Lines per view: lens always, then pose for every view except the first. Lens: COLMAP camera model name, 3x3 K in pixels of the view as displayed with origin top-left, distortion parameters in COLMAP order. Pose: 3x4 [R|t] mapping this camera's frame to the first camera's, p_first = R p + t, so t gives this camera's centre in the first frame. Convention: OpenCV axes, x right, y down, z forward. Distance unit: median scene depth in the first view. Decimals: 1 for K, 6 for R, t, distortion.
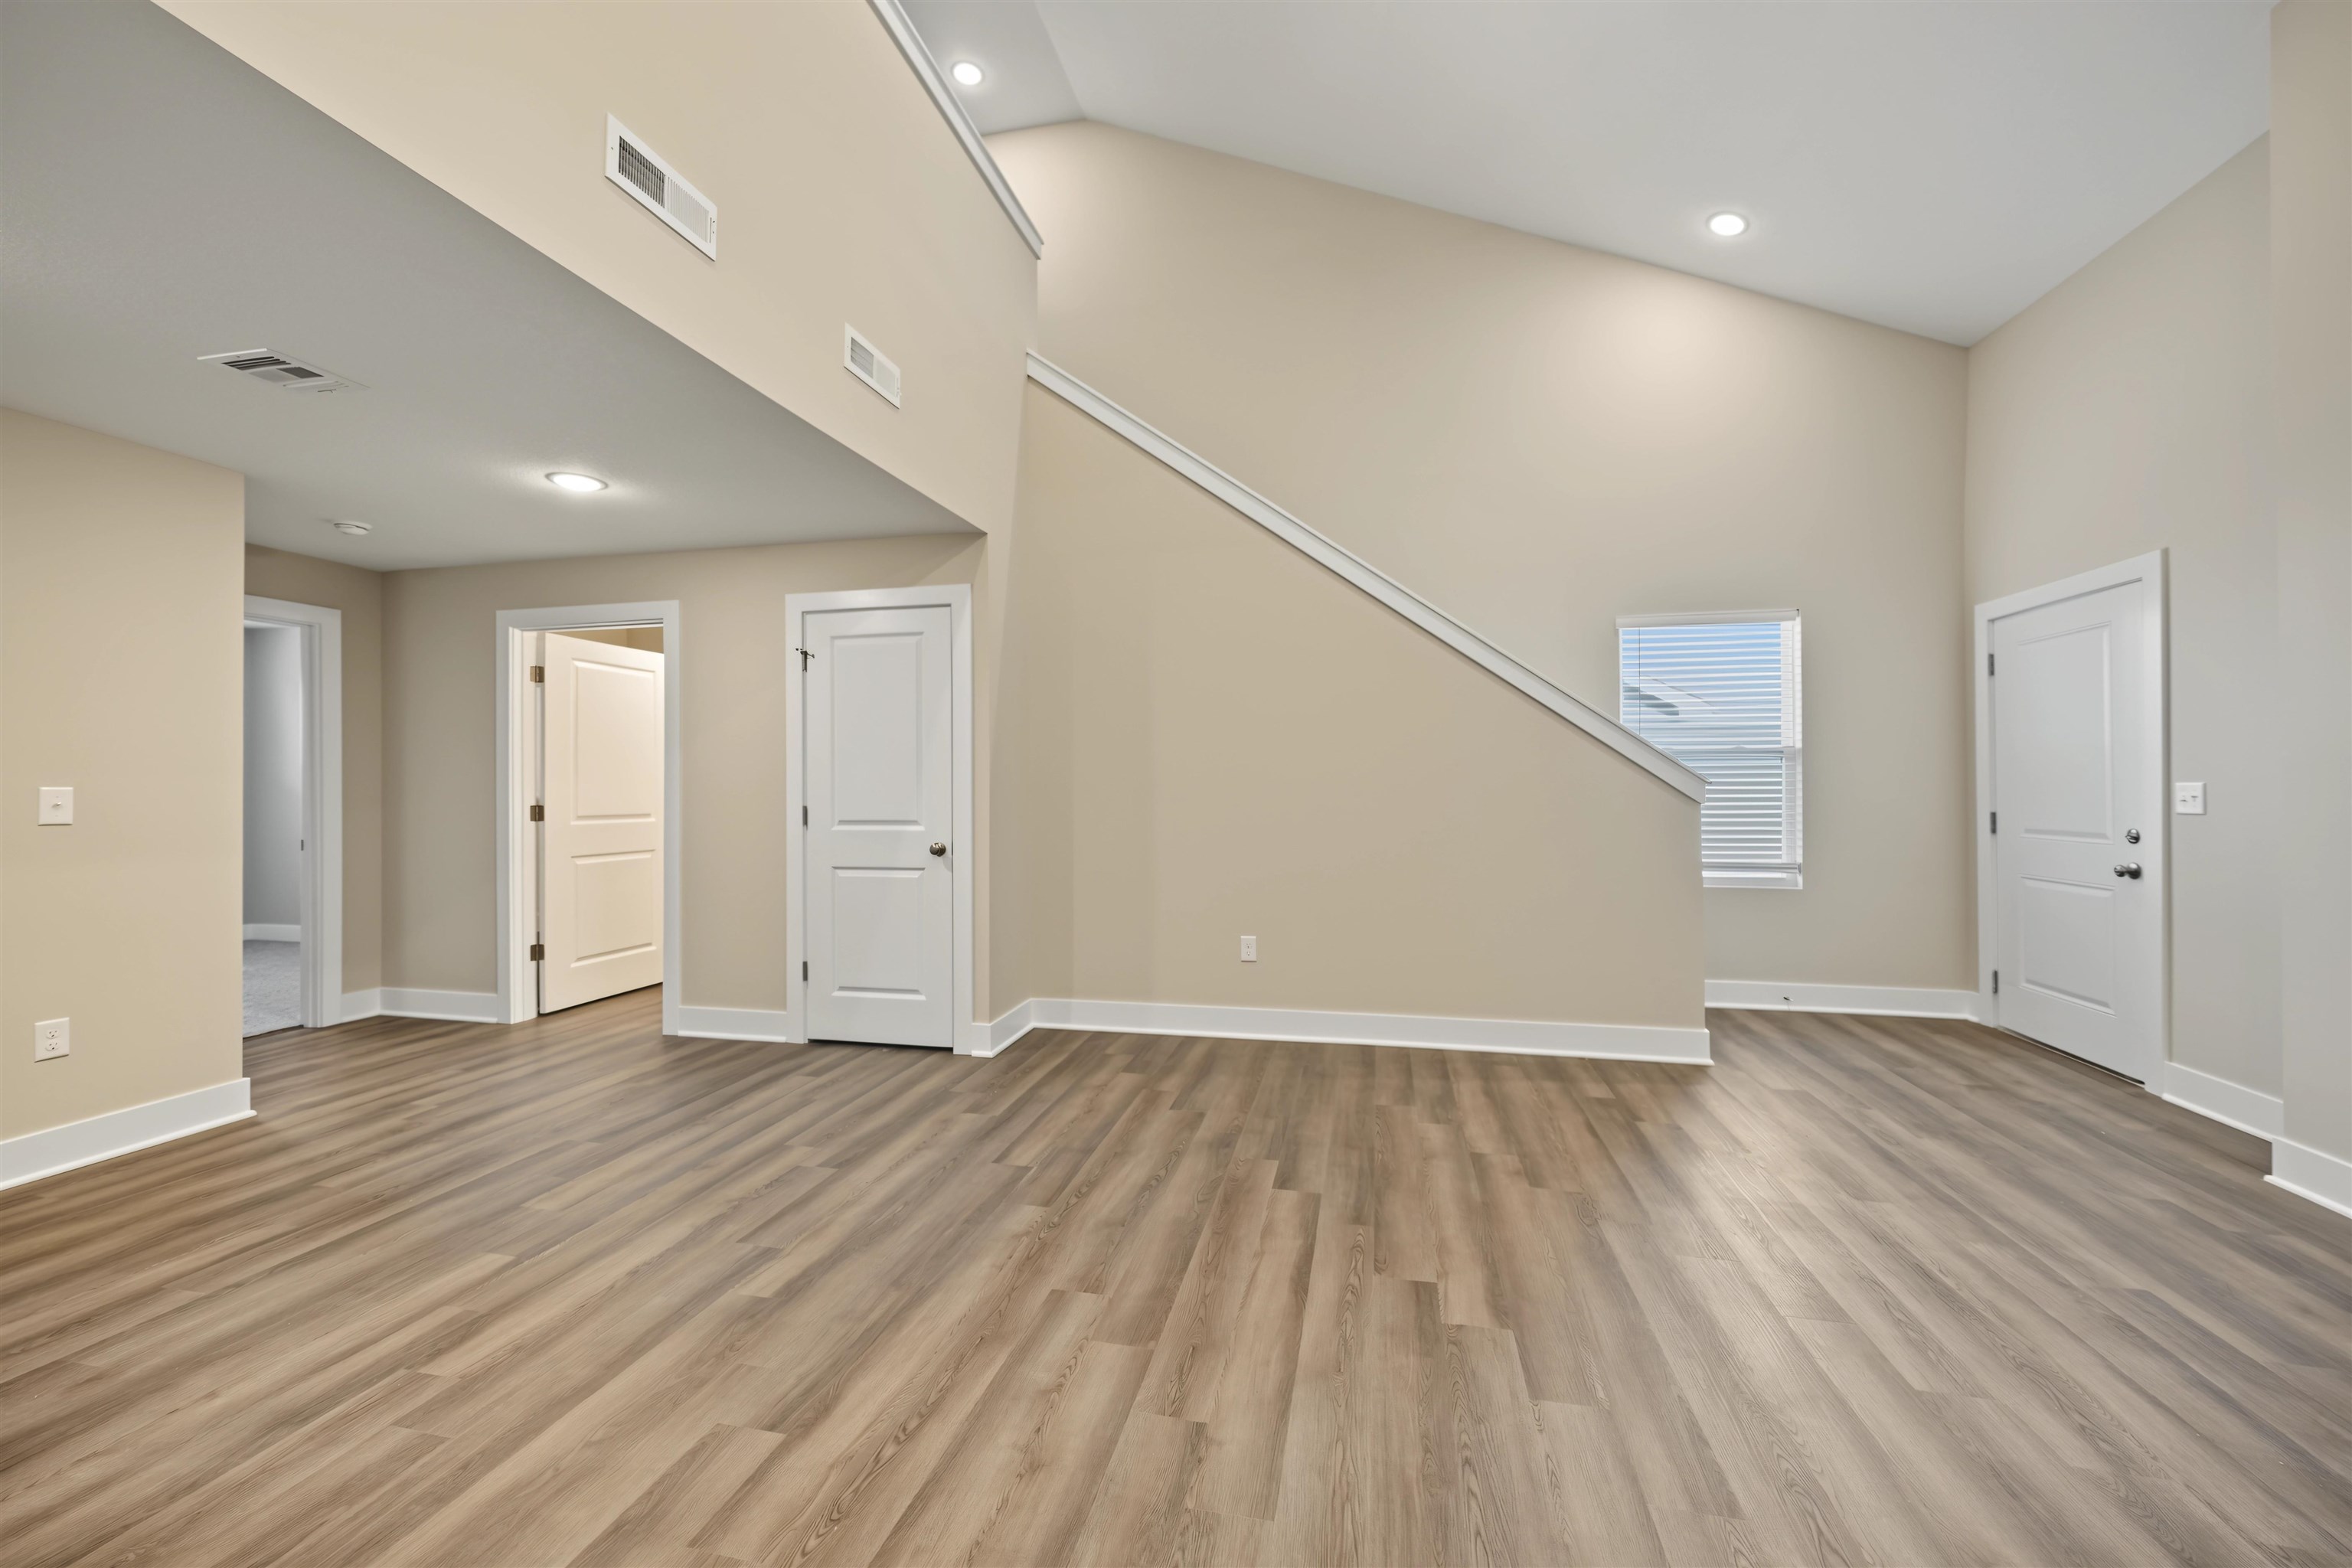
lens RADIAL K [[919.0, 0, 1184.7], [0, 919.0, 779.2], [0, 0, 1]] dist [-0.000486, -0.000080]
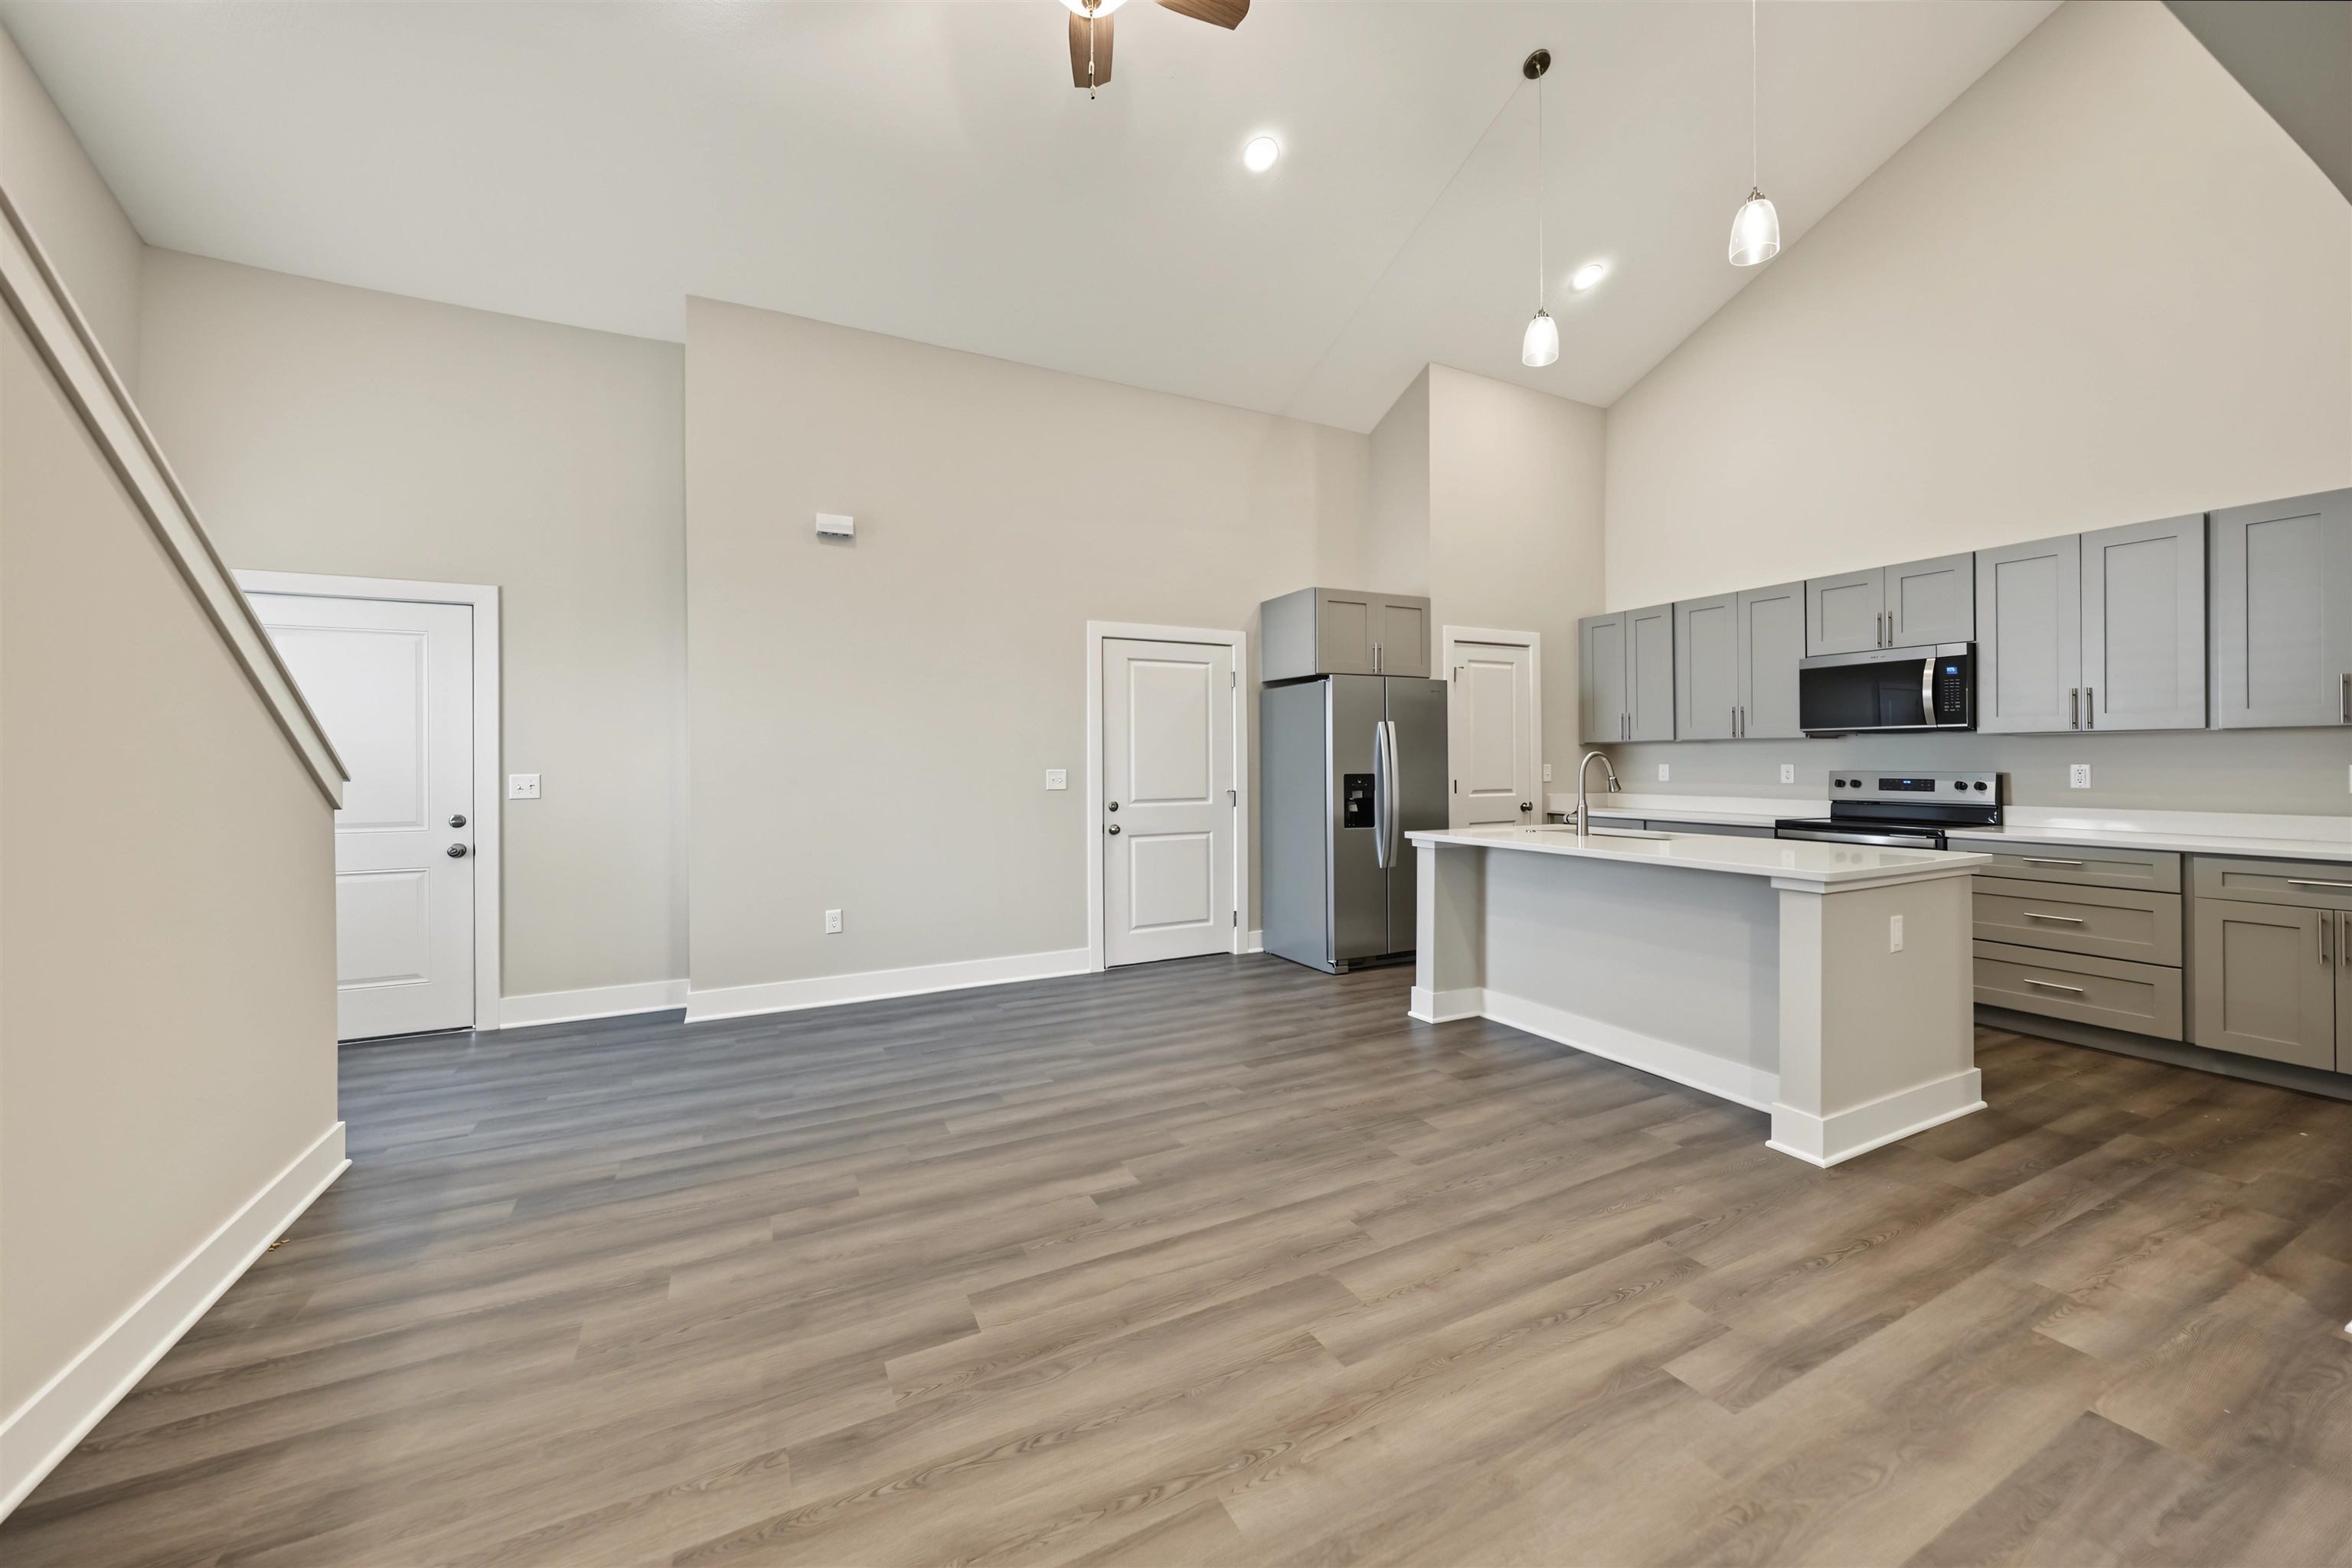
lens RADIAL K [[877.6, 0, 1180.0], [0, 877.6, 770.5], [0, 0, 1]] dist [-0.000398, 0.000023]
pose [[-0.645305, -0.001374, 0.763924, -0.604311], [0.001936, 0.999992, 0.003433, -0.005674], [-0.763923, 0.003694, -0.645297, 1.481964]]
